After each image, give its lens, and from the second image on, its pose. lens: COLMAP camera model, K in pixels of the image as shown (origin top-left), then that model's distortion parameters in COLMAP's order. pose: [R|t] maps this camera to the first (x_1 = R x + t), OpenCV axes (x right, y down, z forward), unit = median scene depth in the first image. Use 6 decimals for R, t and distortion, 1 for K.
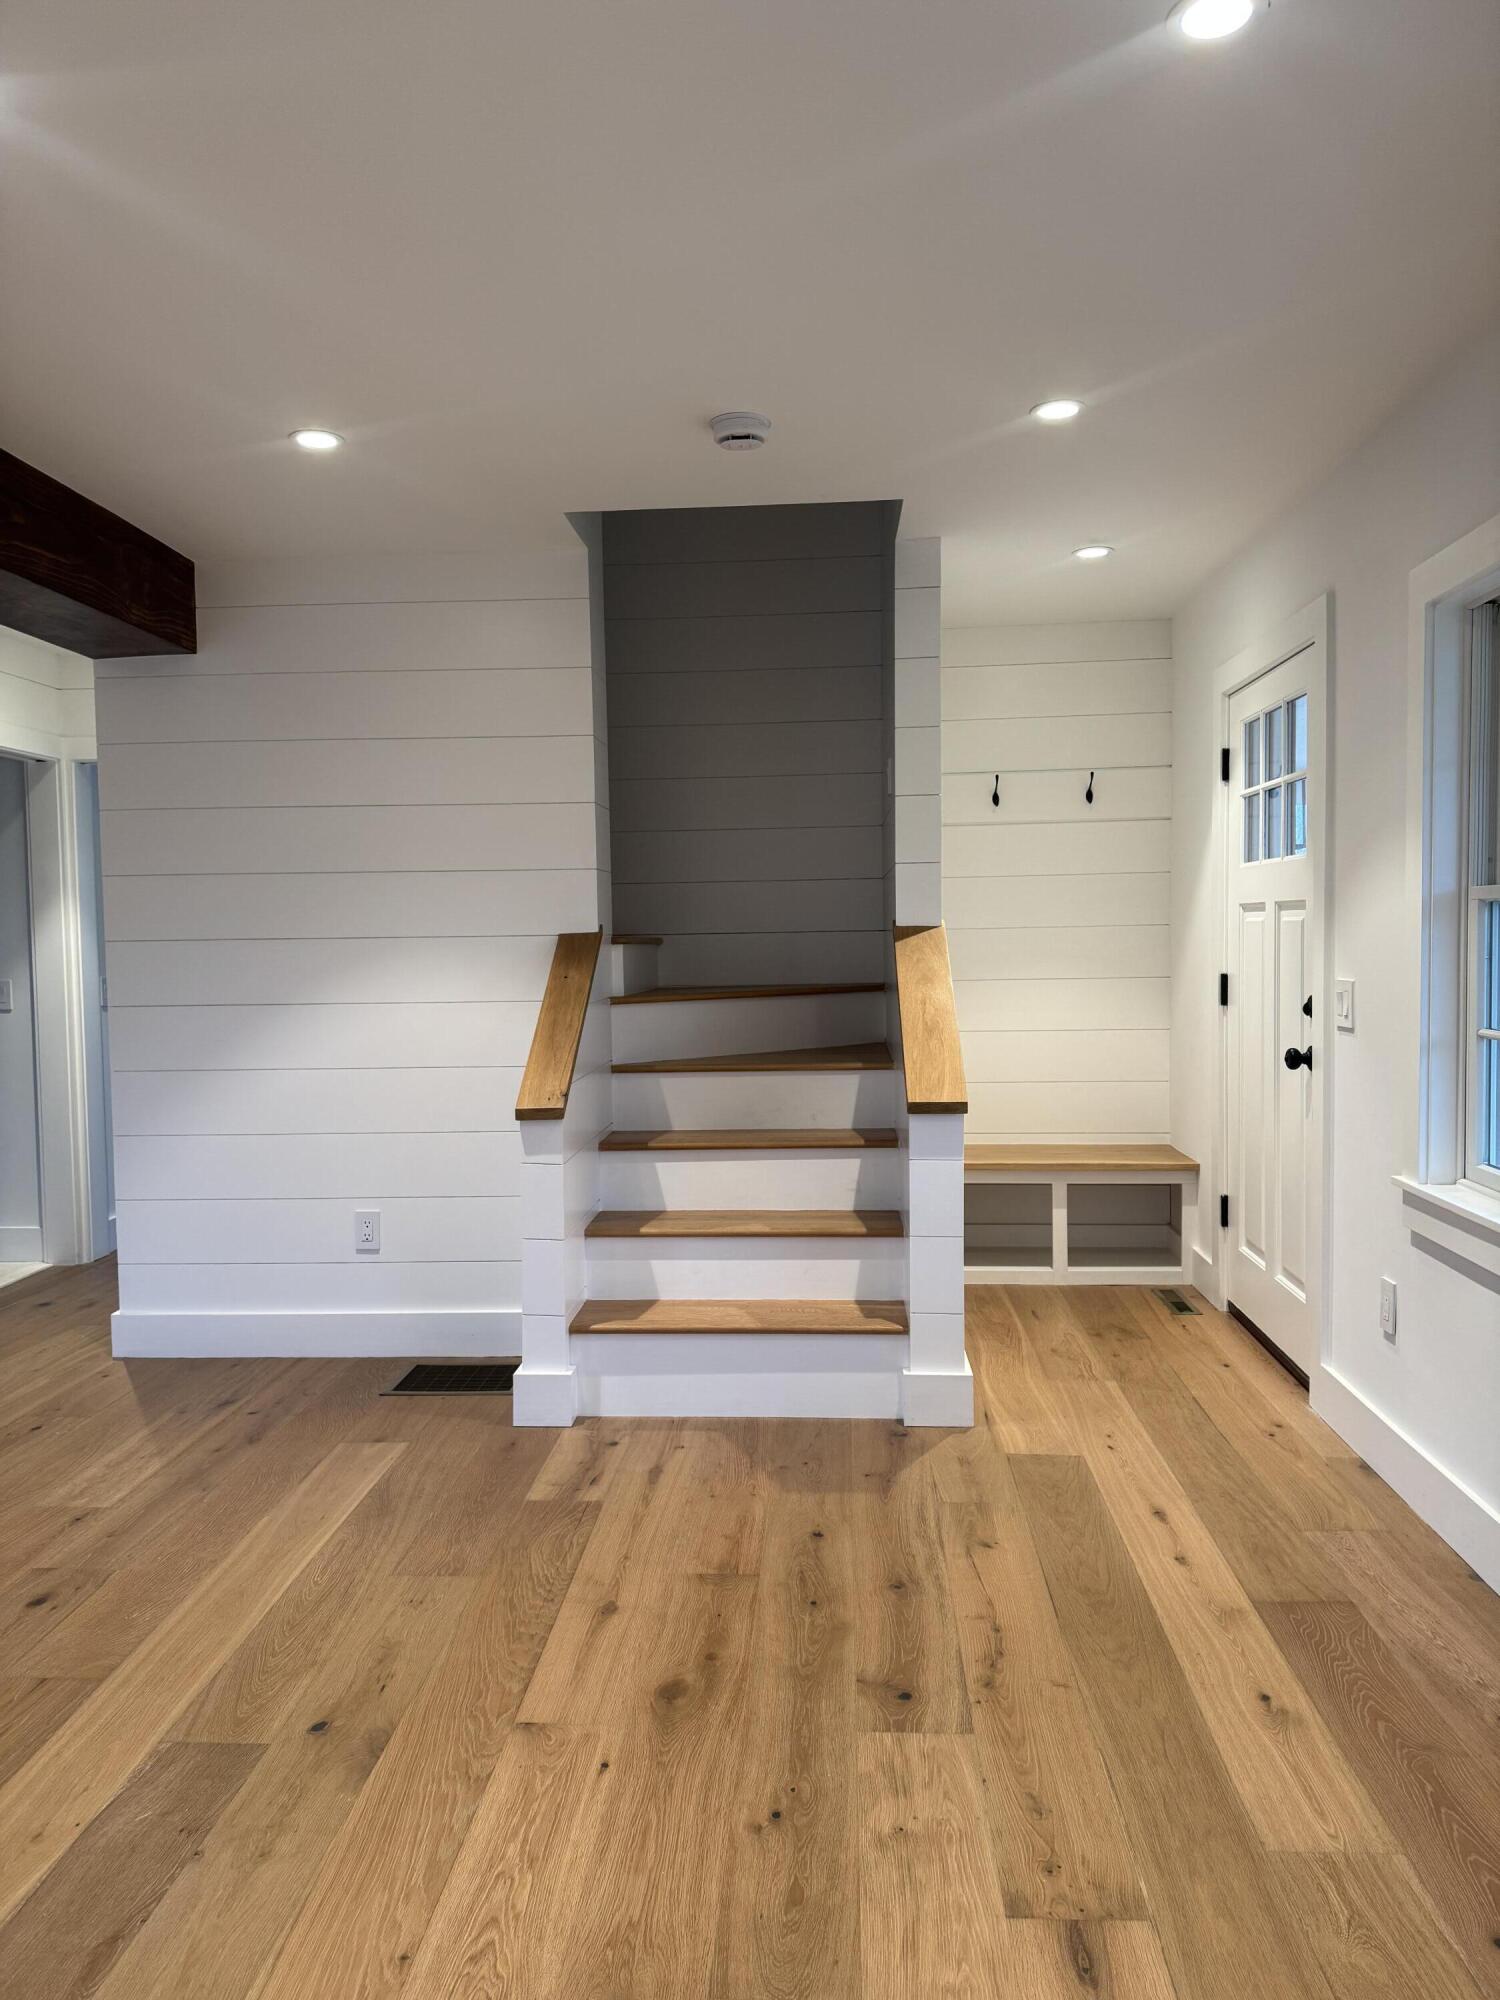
lens RADIAL K [[1409.9, 0, 750.0], [0, 1409.9, 1000.0], [0, 0, 1]] dist [0.038281, -0.043891]
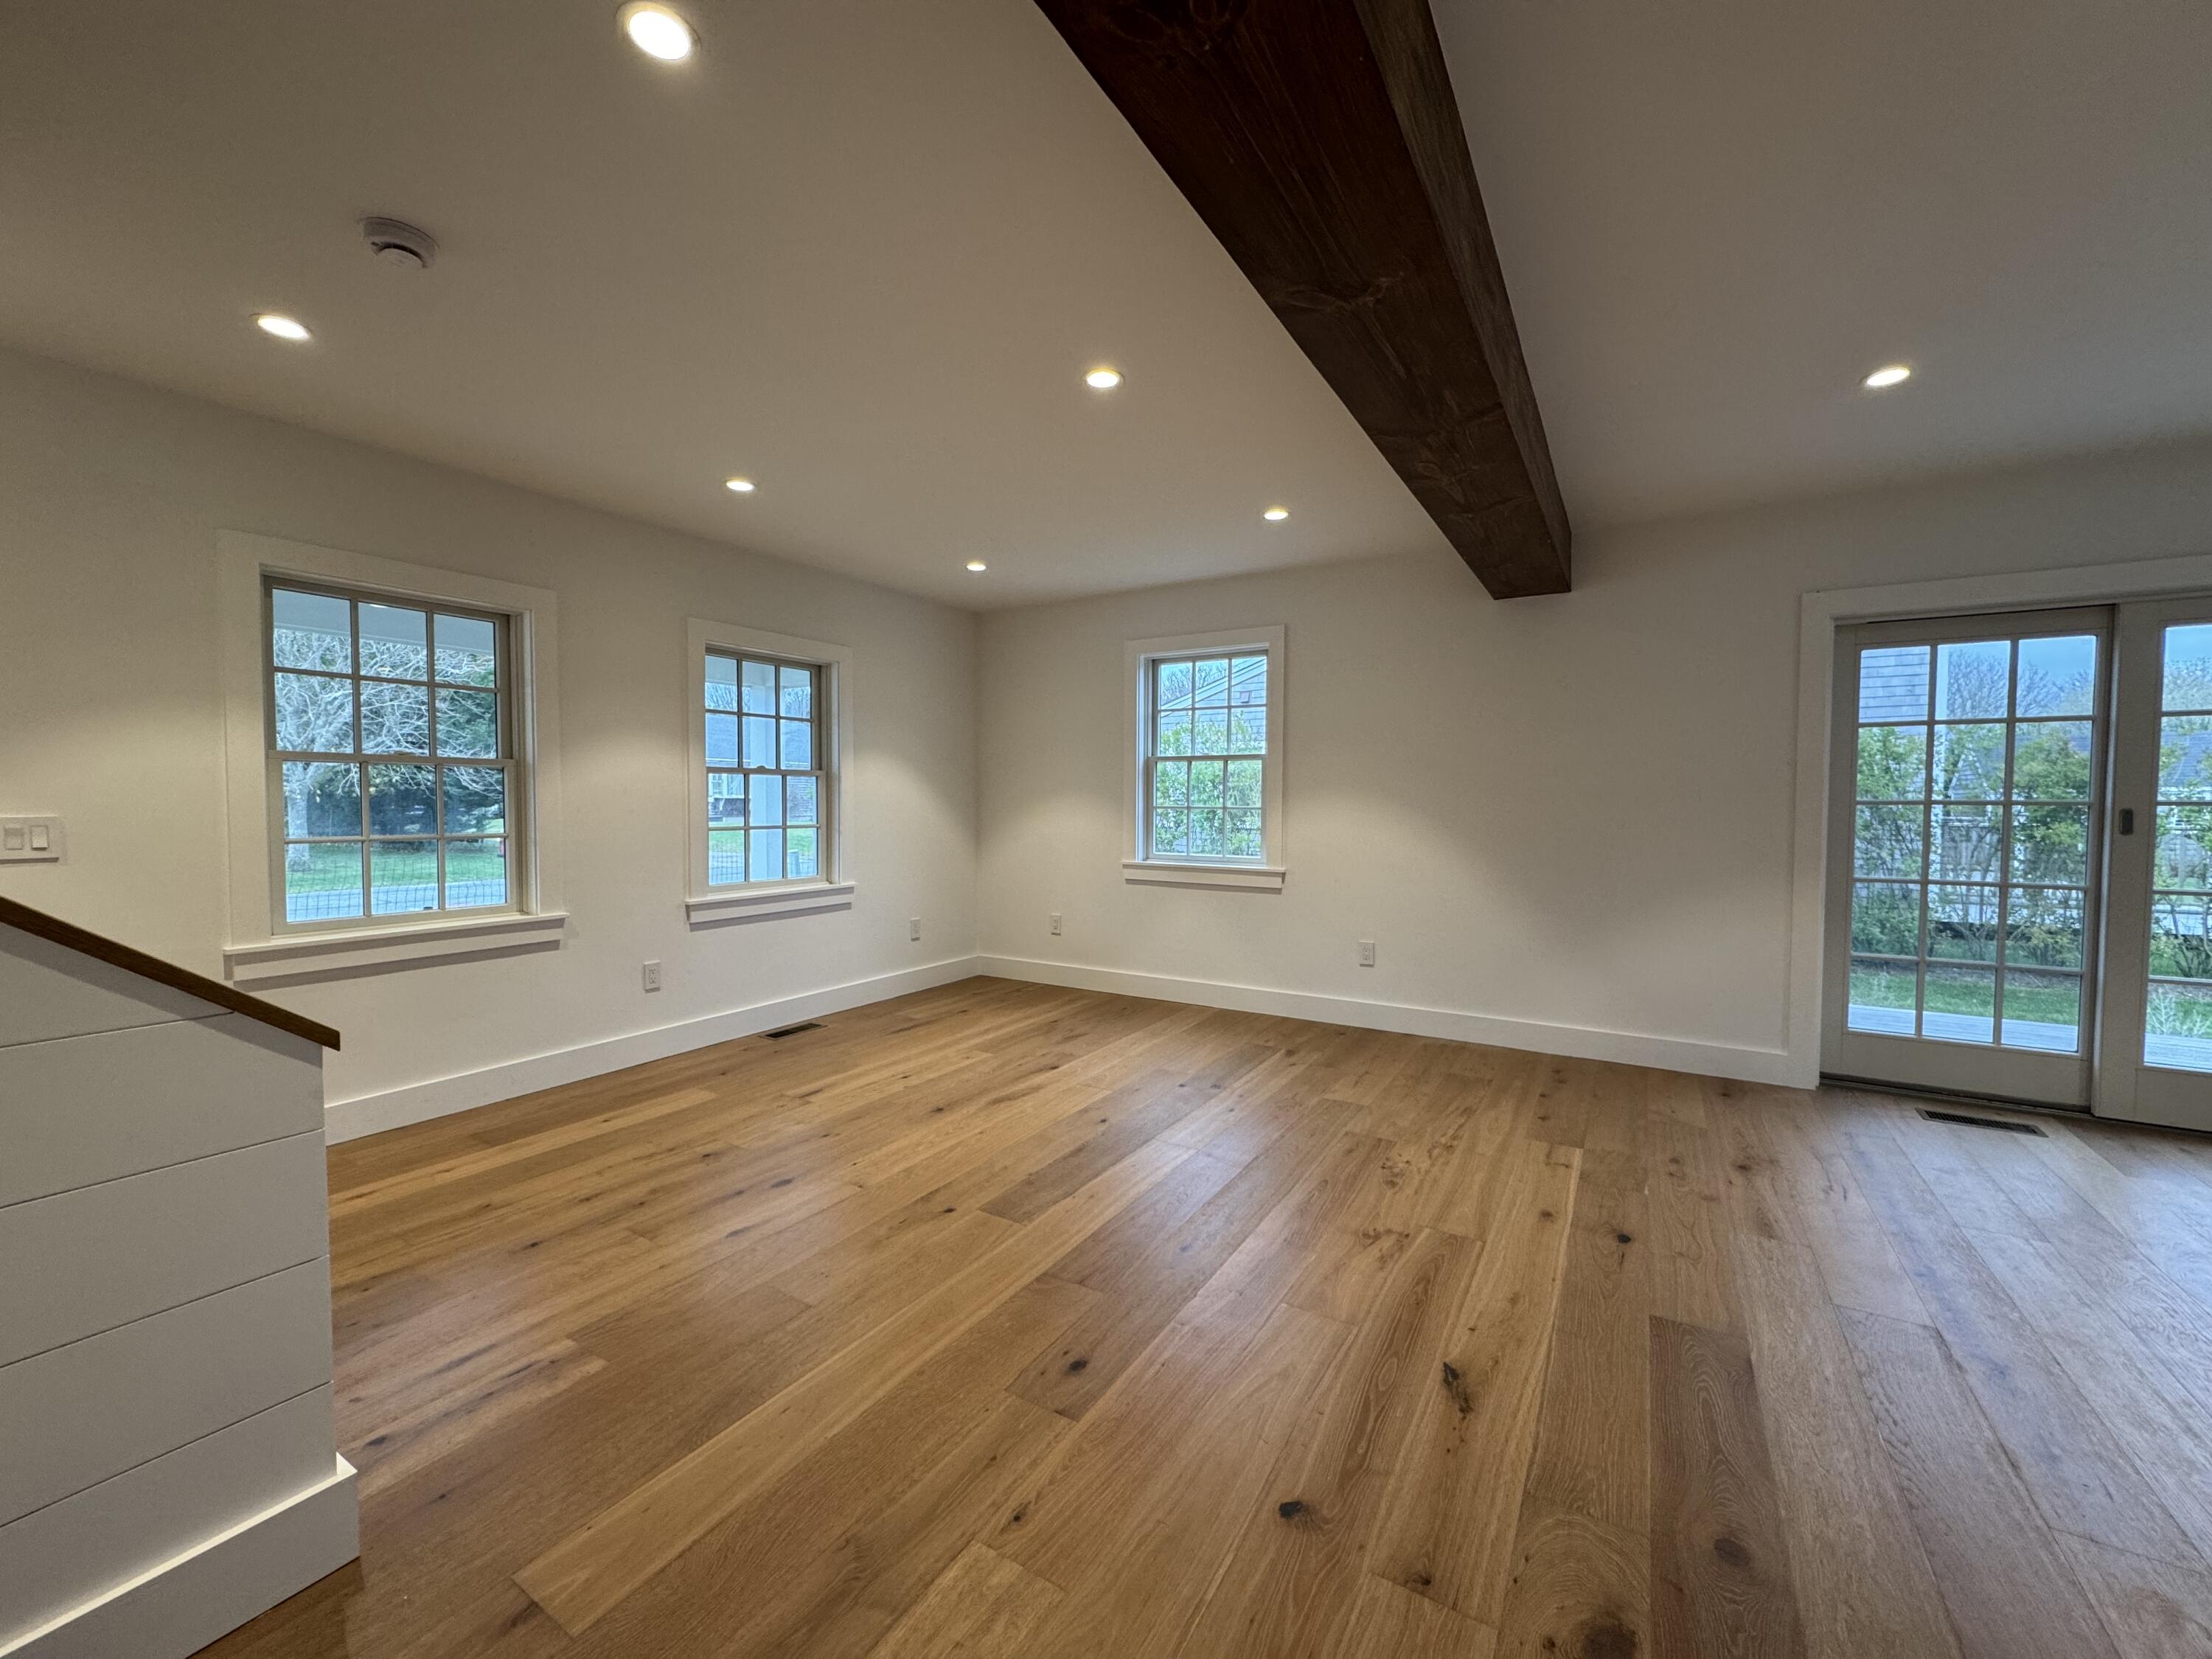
lens RADIAL K [[872.9, 0, 1106.0], [0, 872.9, 829.5], [0, 0, 1]] dist [-0.000411, 0.000016]
pose [[-0.885753, 0.000015, 0.464157, -0.707777], [0.036321, 0.996936, 0.069279, -0.023037], [-0.462734, 0.078223, -0.883040, 1.319198]]
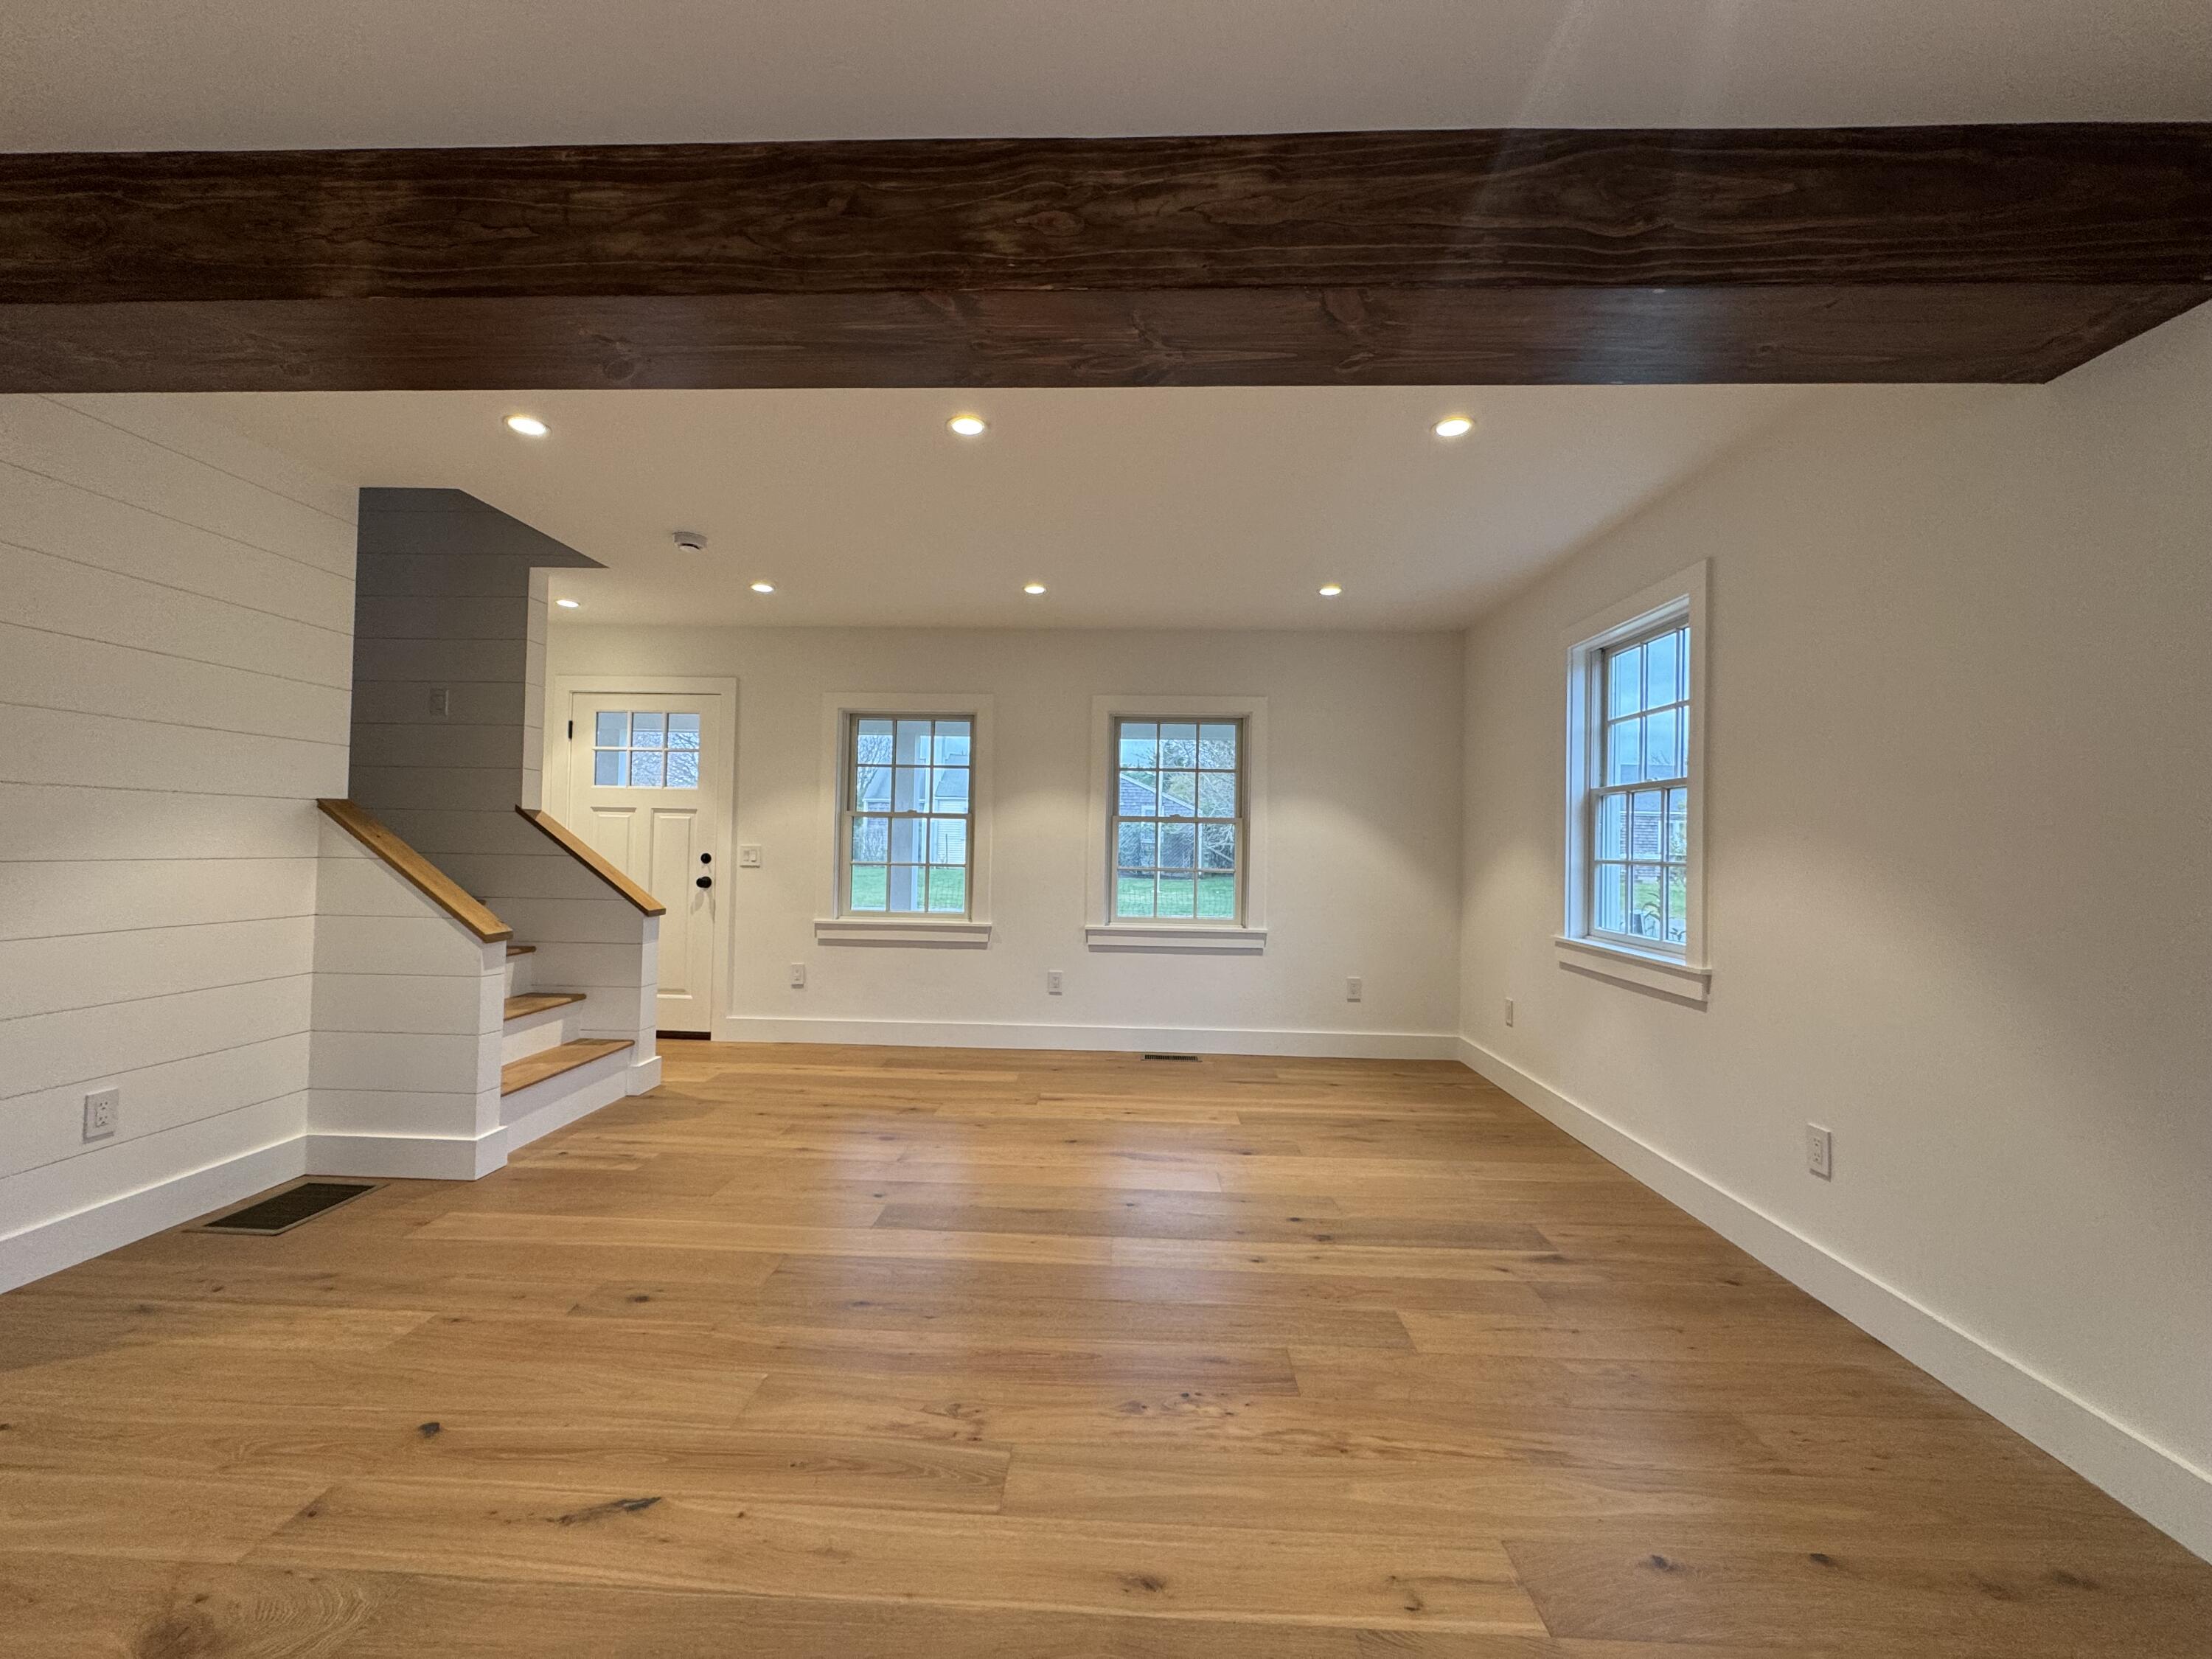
lens RADIAL K [[872.9, 0, 1106.0], [0, 872.9, 829.5], [0, 0, 1]] dist [-0.000411, 0.000016]
pose [[-0.034342, 0.037610, 0.998702, -1.135650], [0.031191, 0.998845, -0.036543, 0.032203], [-0.998923, 0.029896, -0.035475, 0.506292]]
